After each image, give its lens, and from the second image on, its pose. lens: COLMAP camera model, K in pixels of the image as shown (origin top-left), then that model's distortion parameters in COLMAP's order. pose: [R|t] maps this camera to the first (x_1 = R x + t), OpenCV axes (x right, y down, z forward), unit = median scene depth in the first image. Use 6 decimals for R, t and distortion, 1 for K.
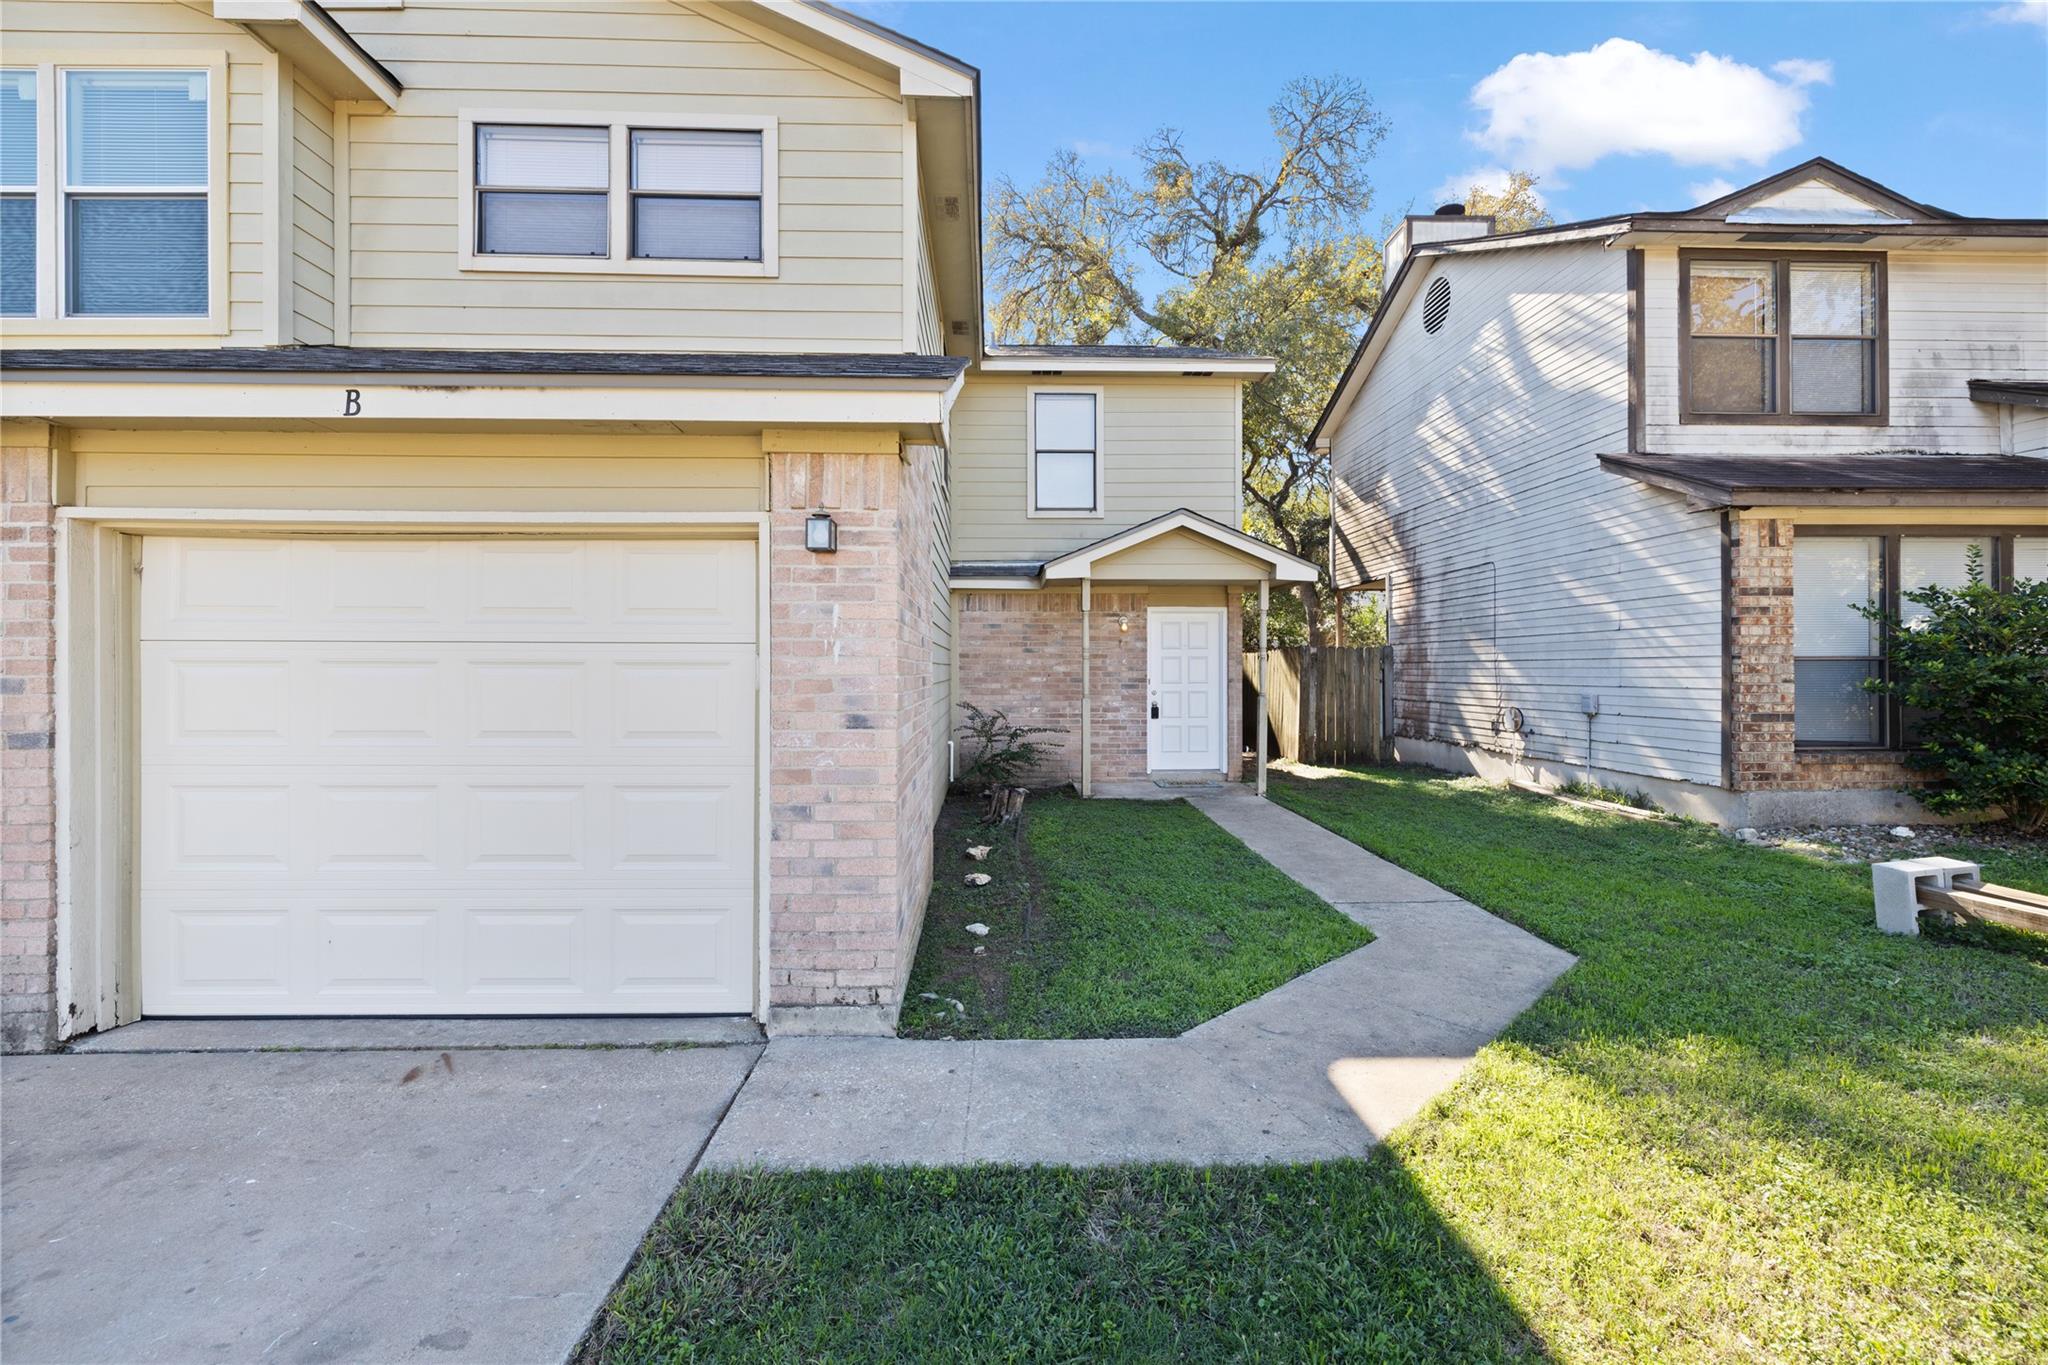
lens RADIAL K [[872.1, 0, 1021.3], [0, 872.1, 655.7], [0, 0, 1]] dist [0.000823, -0.000007]
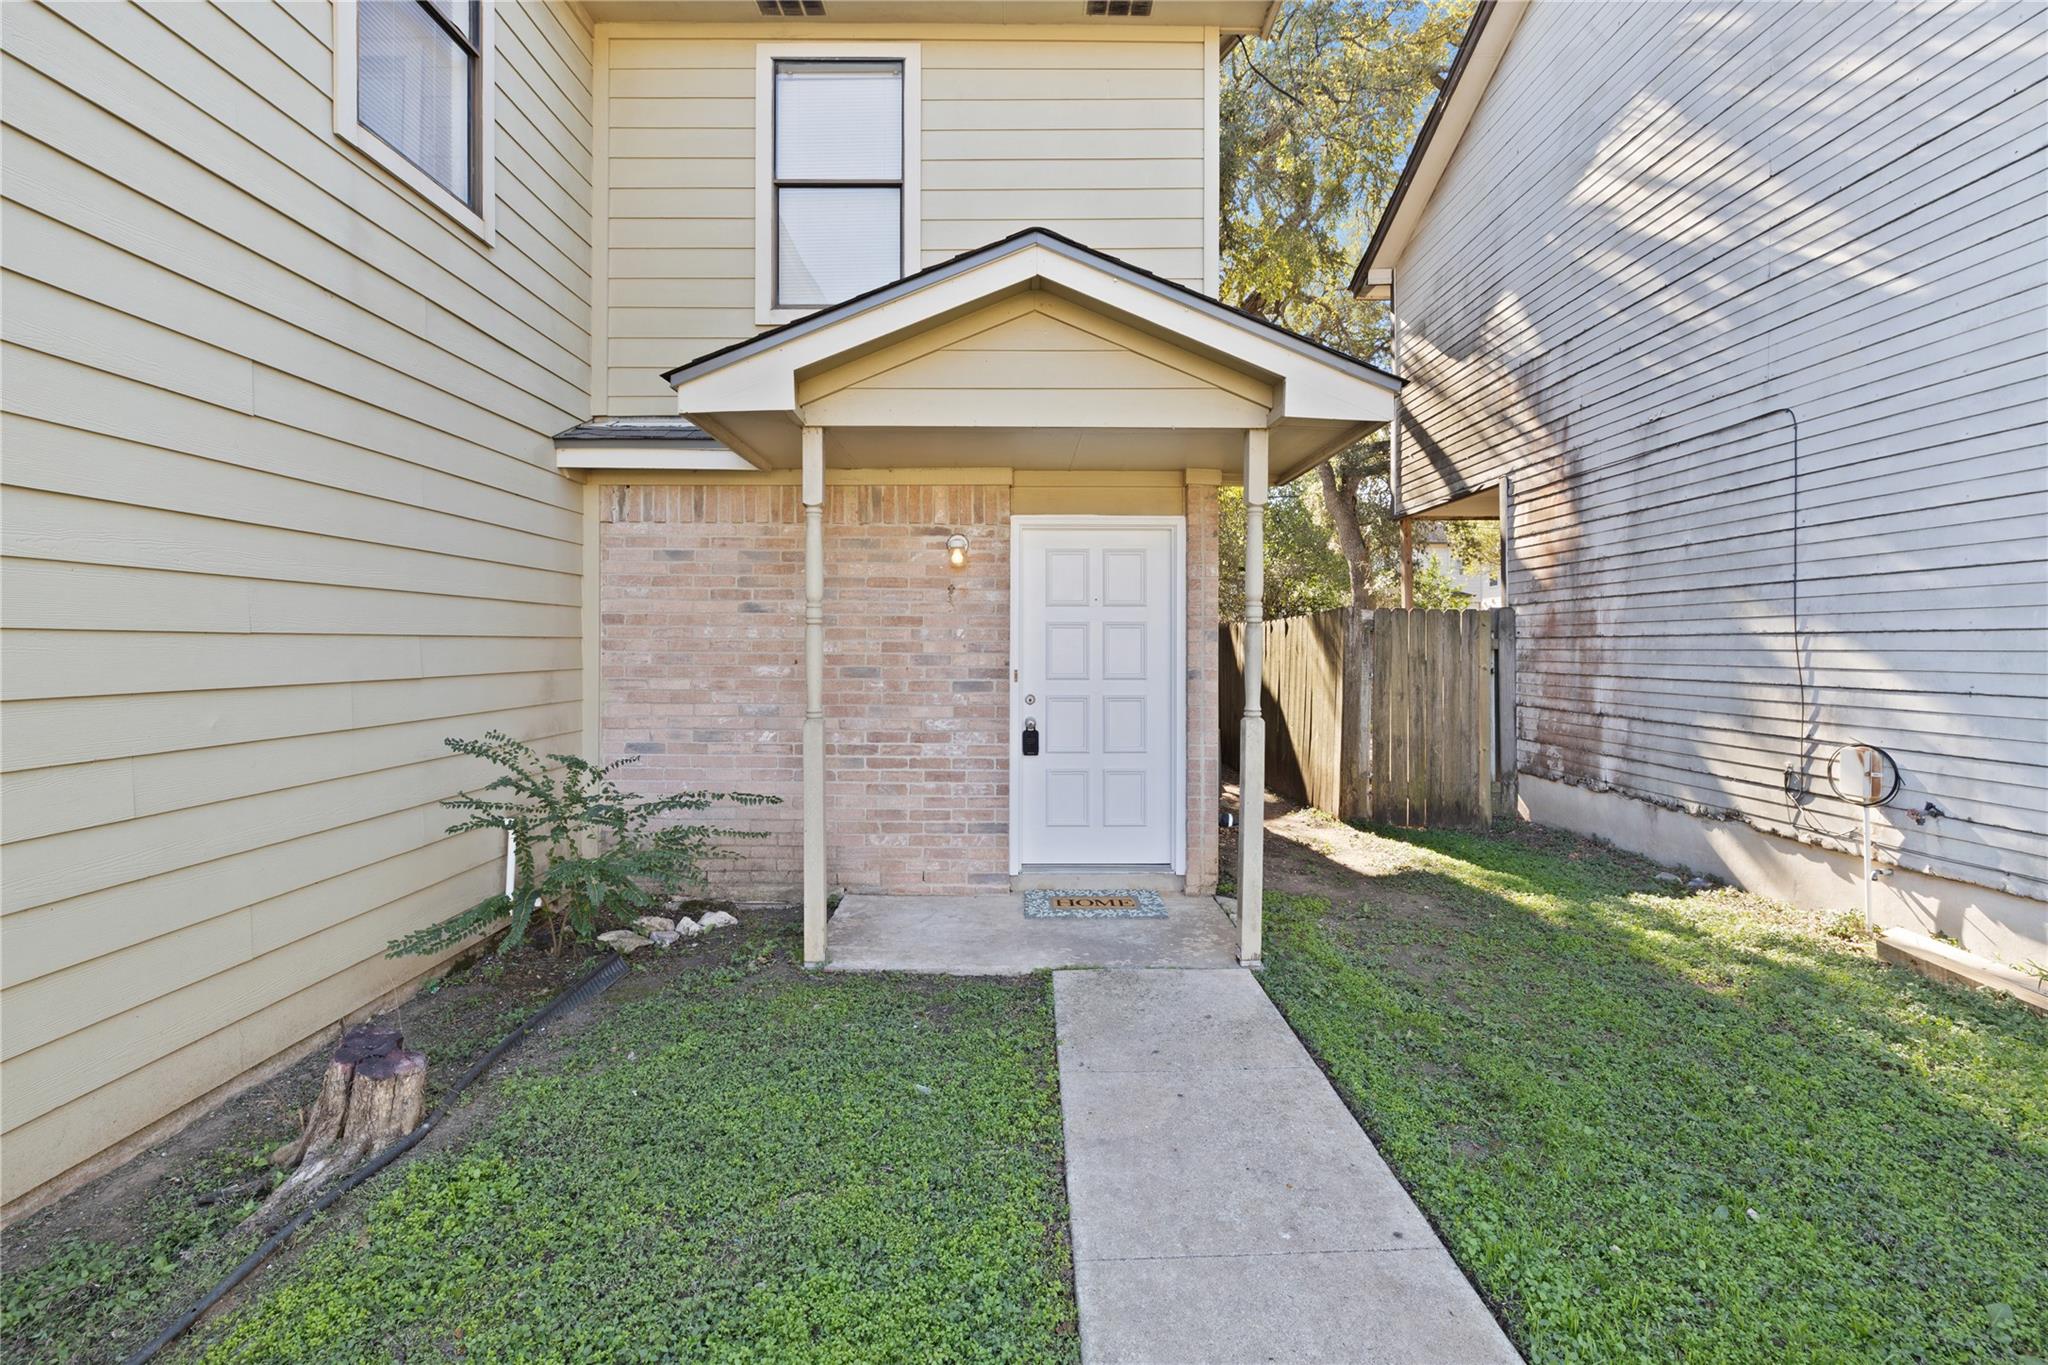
lens RADIAL K [[891.7, 0, 1019.6], [0, 891.7, 630.5], [0, 0, 1]] dist [-0.003063, -0.000171]
pose [[0.999435, 0.002873, -0.033491, 0.165046], [-0.002960, 0.999992, -0.002560, 0.006639], [0.033483, 0.002658, 0.999436, 0.528426]]
